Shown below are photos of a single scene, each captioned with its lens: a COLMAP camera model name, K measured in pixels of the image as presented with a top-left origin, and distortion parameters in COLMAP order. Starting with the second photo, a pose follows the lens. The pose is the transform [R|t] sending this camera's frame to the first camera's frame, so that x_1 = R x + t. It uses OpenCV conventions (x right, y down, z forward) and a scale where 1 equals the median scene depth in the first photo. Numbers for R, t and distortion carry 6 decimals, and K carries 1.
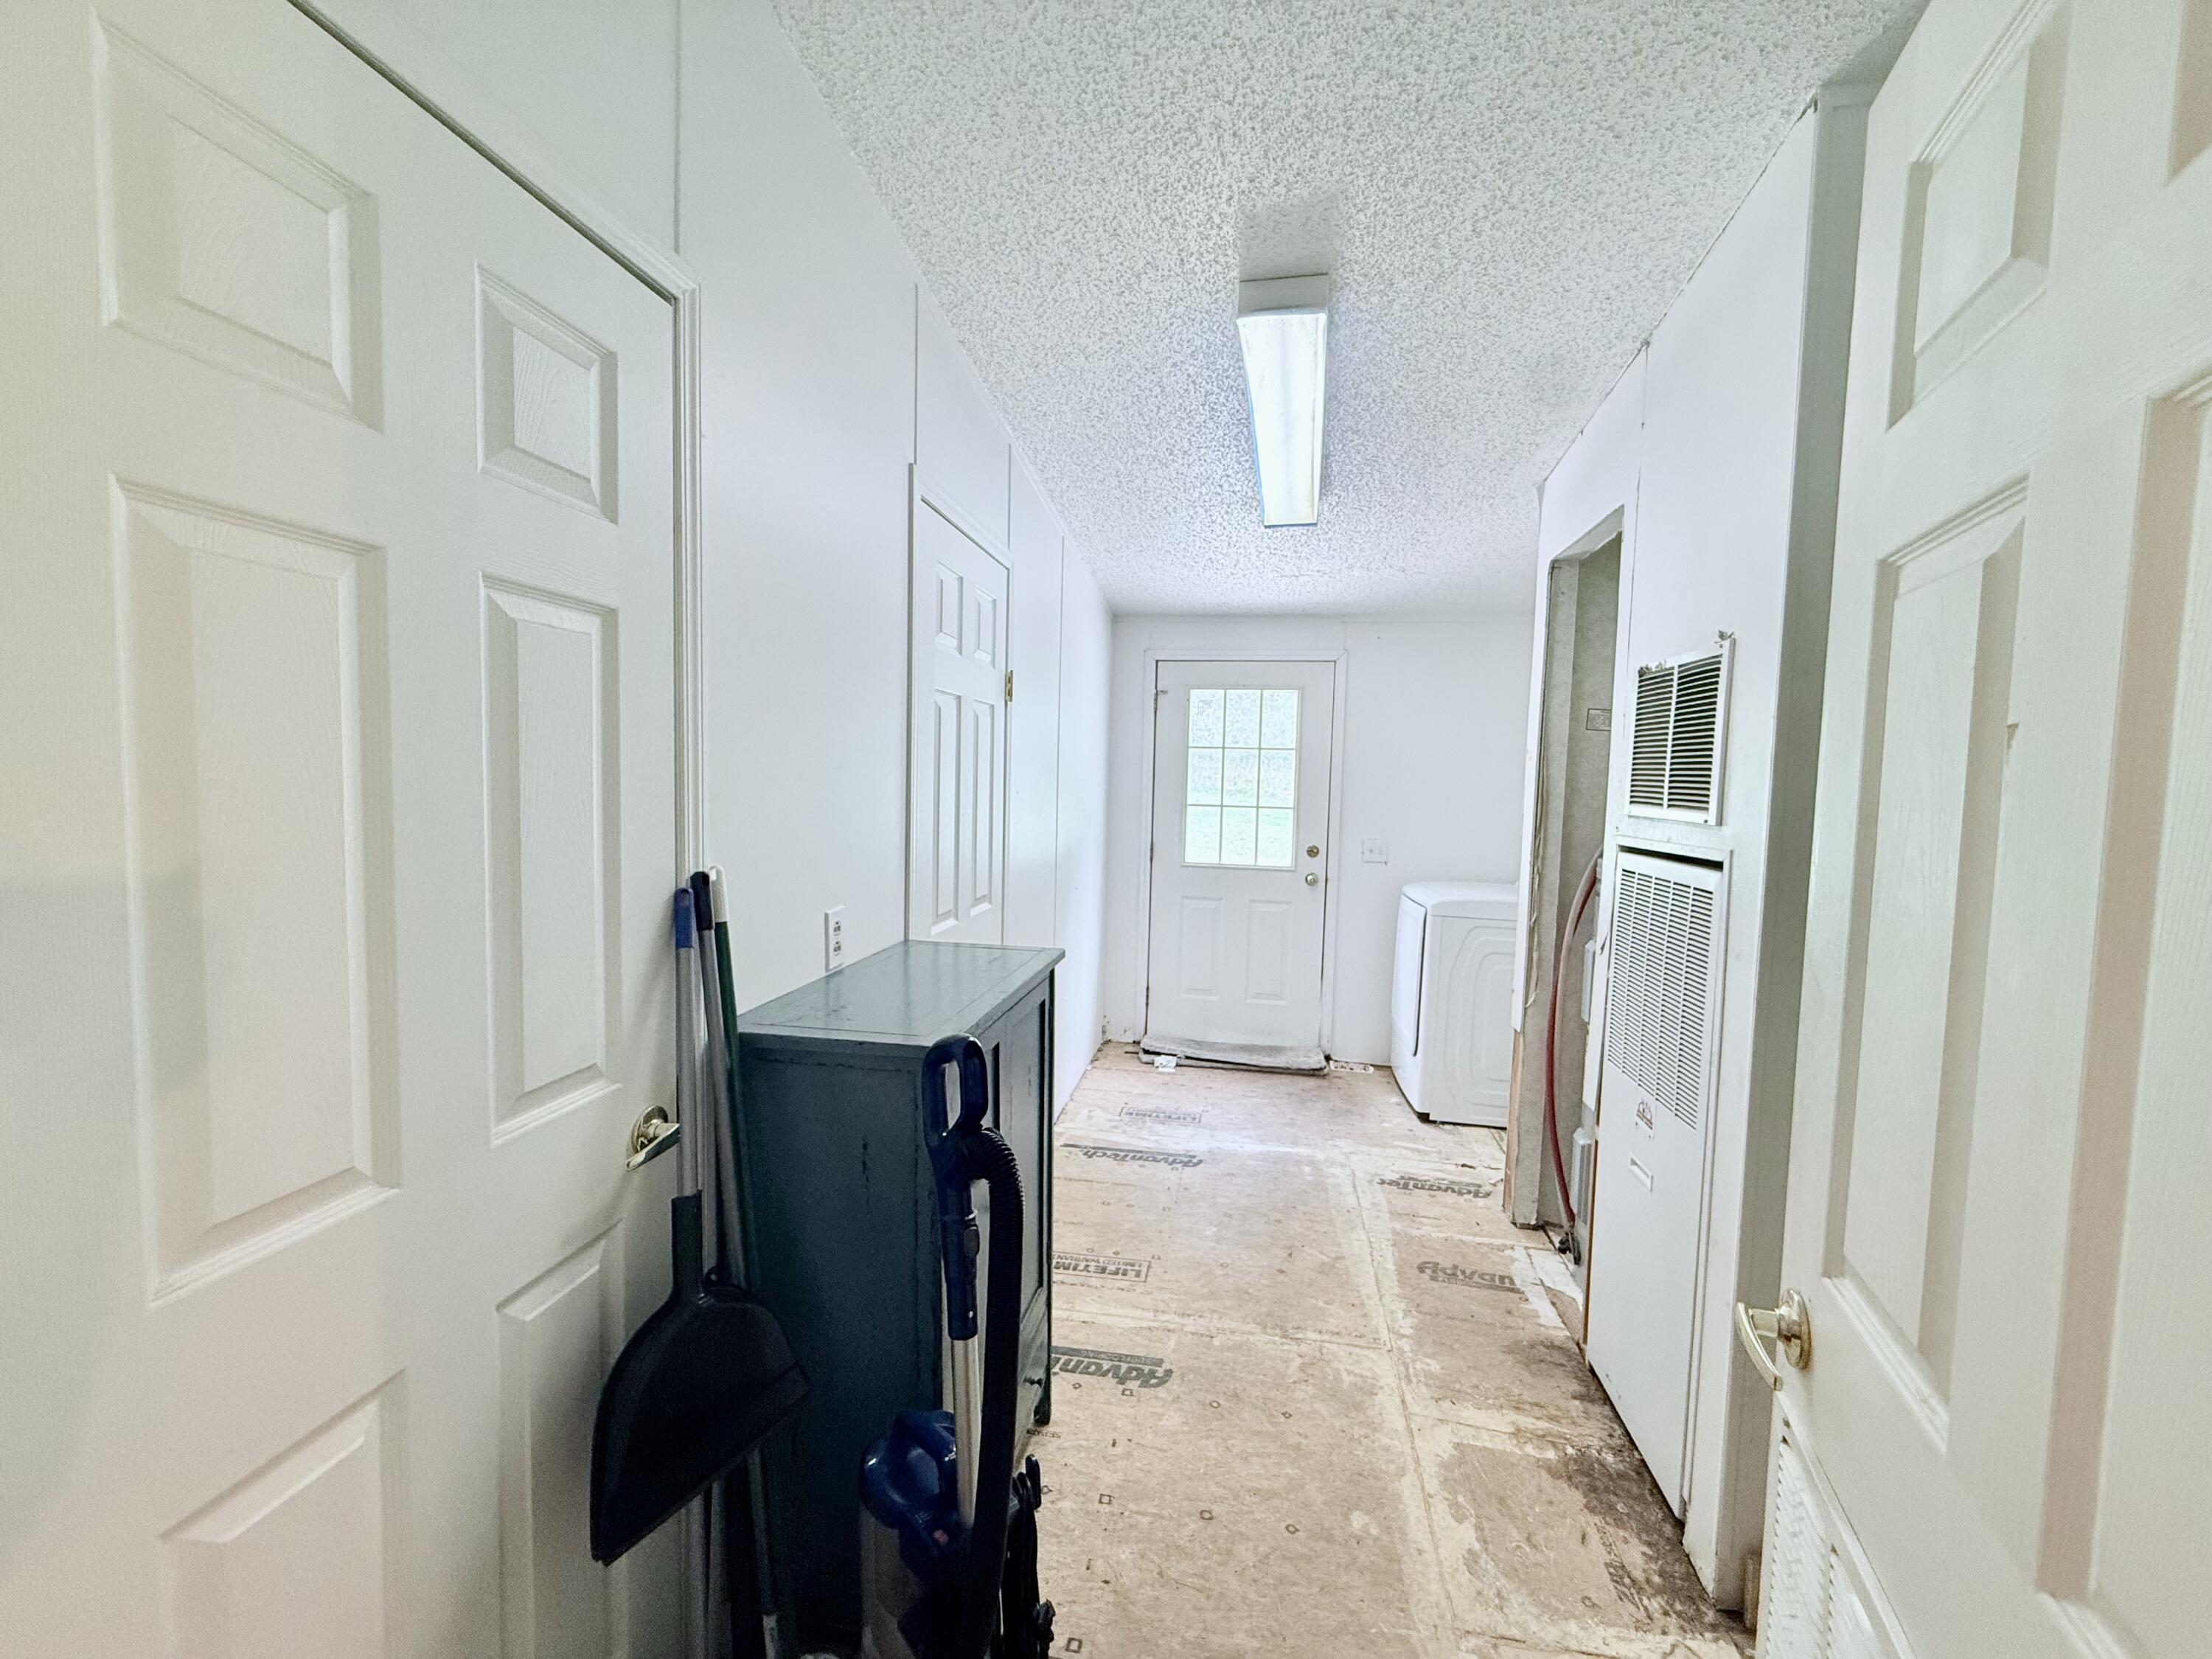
lens RADIAL K [[884.2, 0, 1107.4], [0, 884.2, 832.9], [0, 0, 1]] dist [-0.003918, -0.000564]
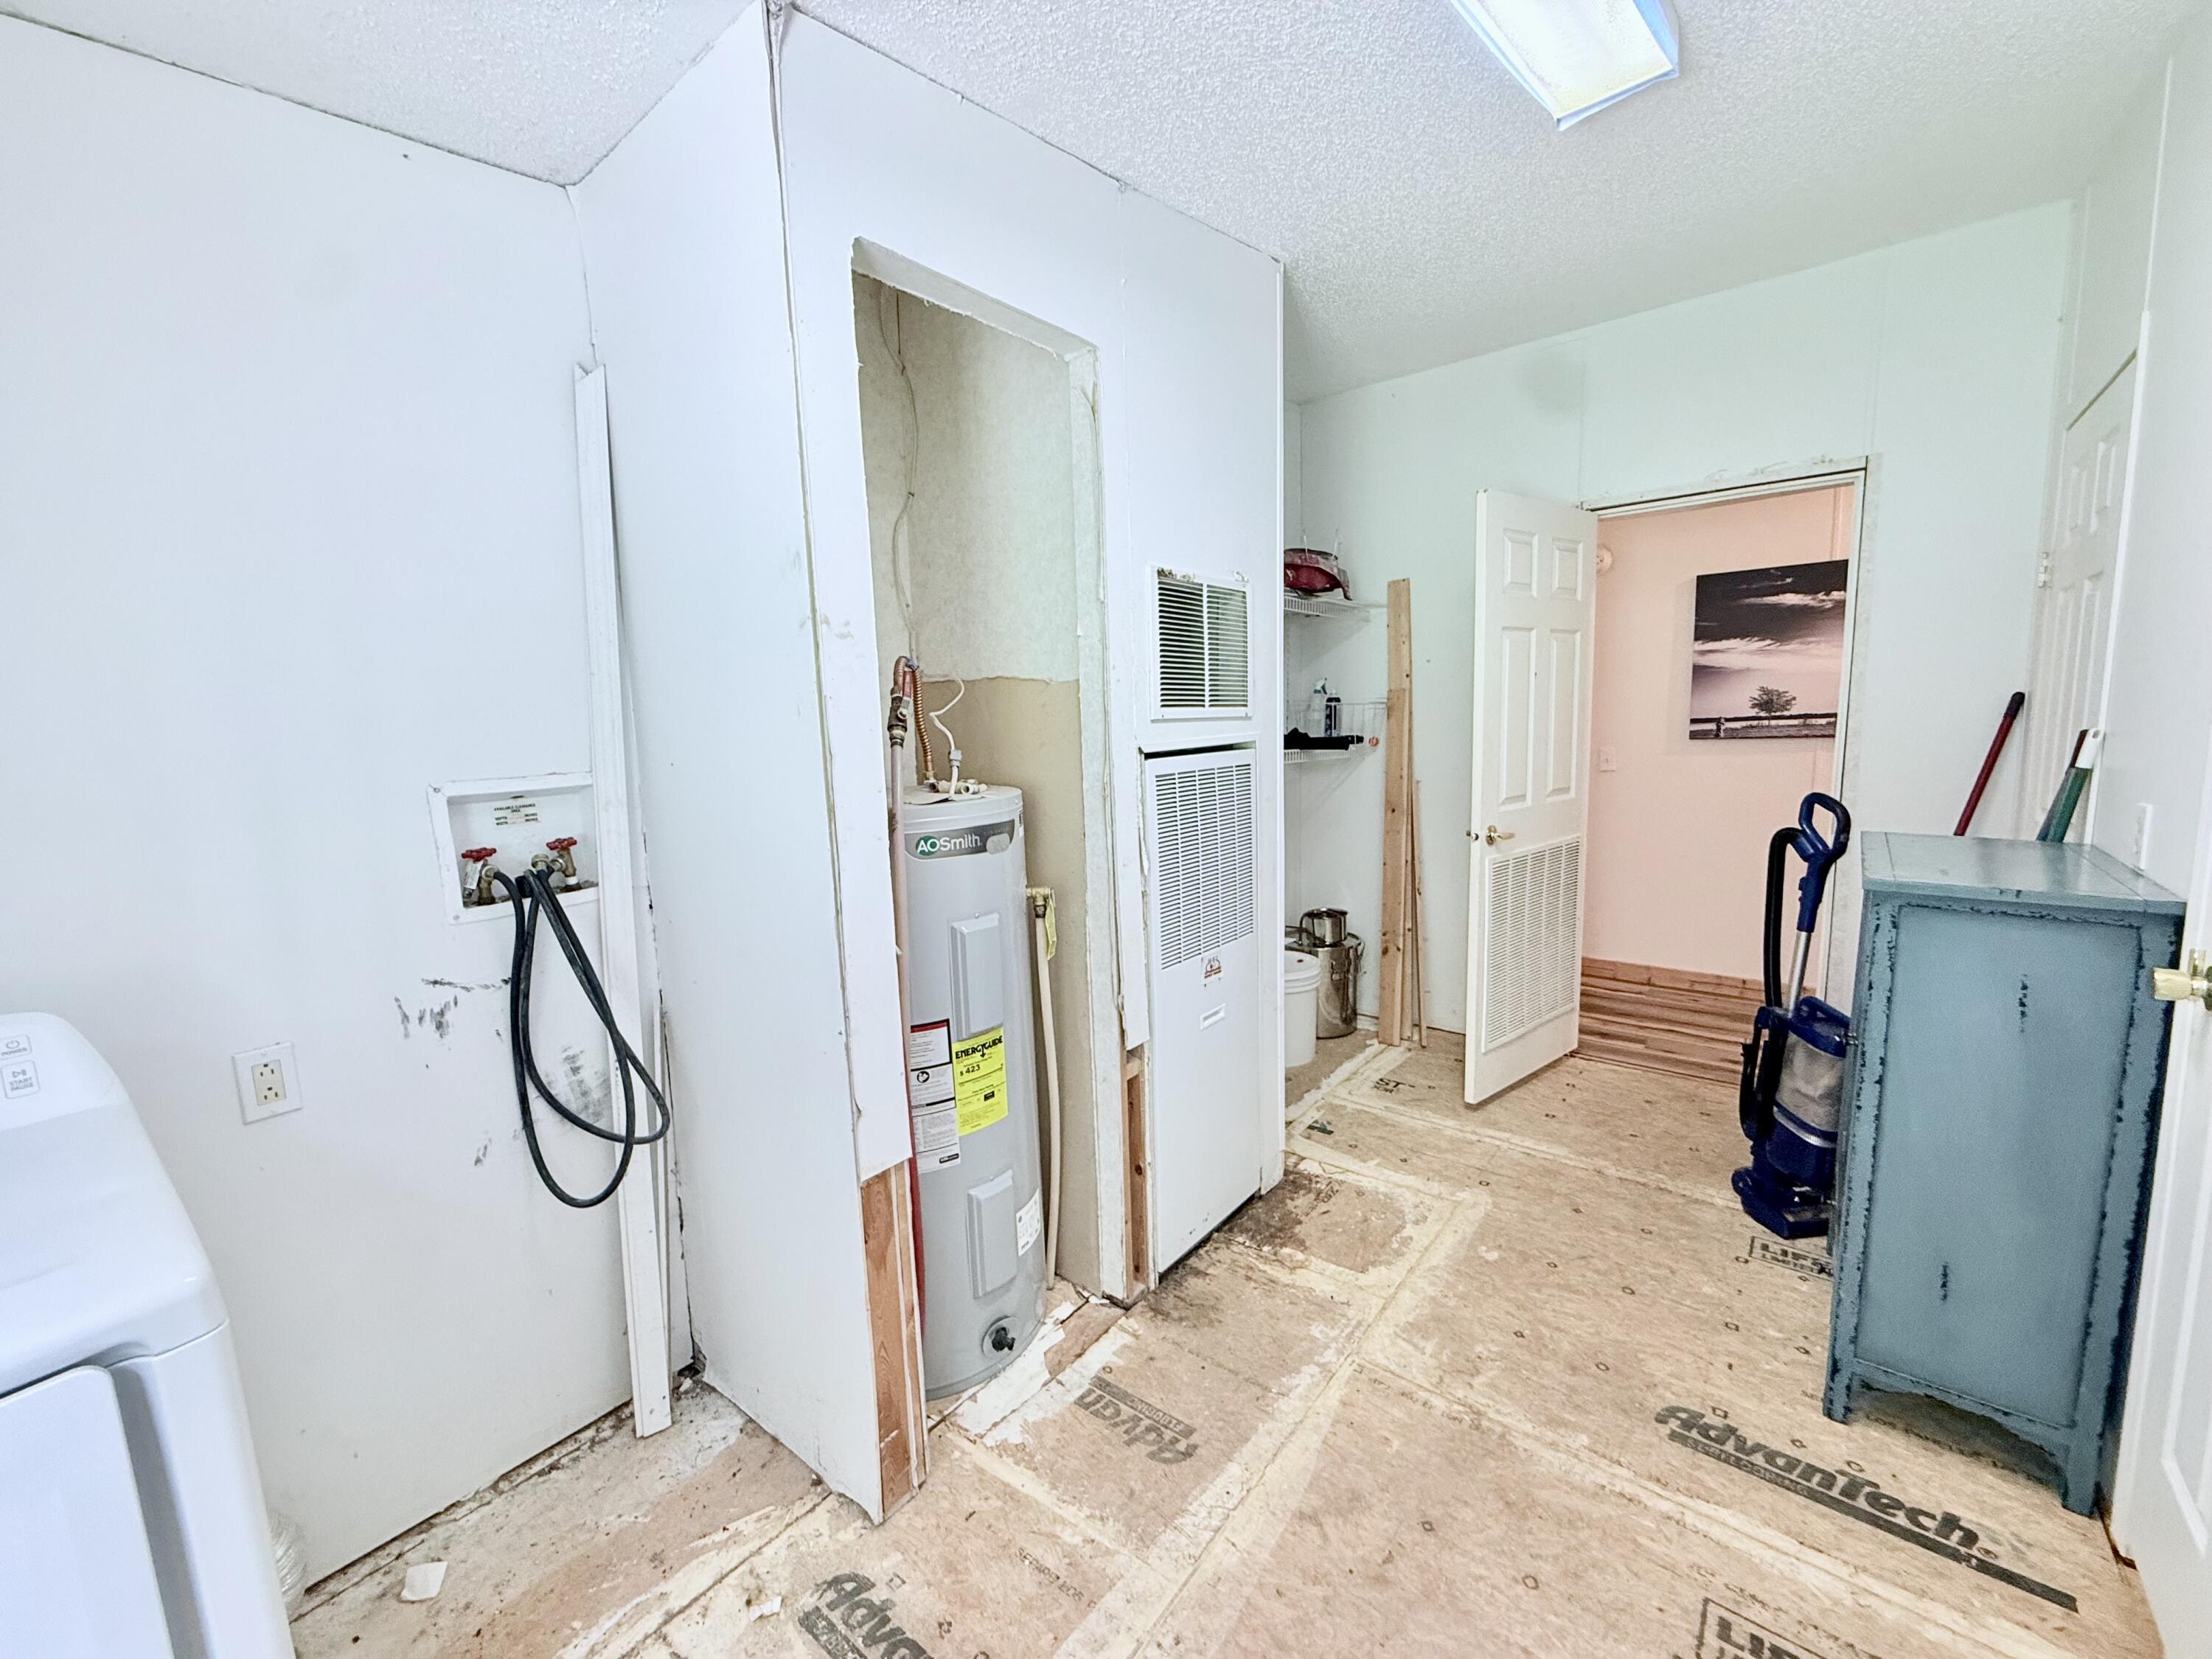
lens RADIAL K [[884.2, 0, 1098.5], [0, 884.2, 828.8], [0, 0, 1]] dist [-0.003918, -0.000564]
pose [[-0.871139, -0.057642, 0.487642, 0.151650], [0.046566, 0.978913, 0.198901, -0.093993], [-0.488824, 0.195978, -0.850085, 1.780190]]
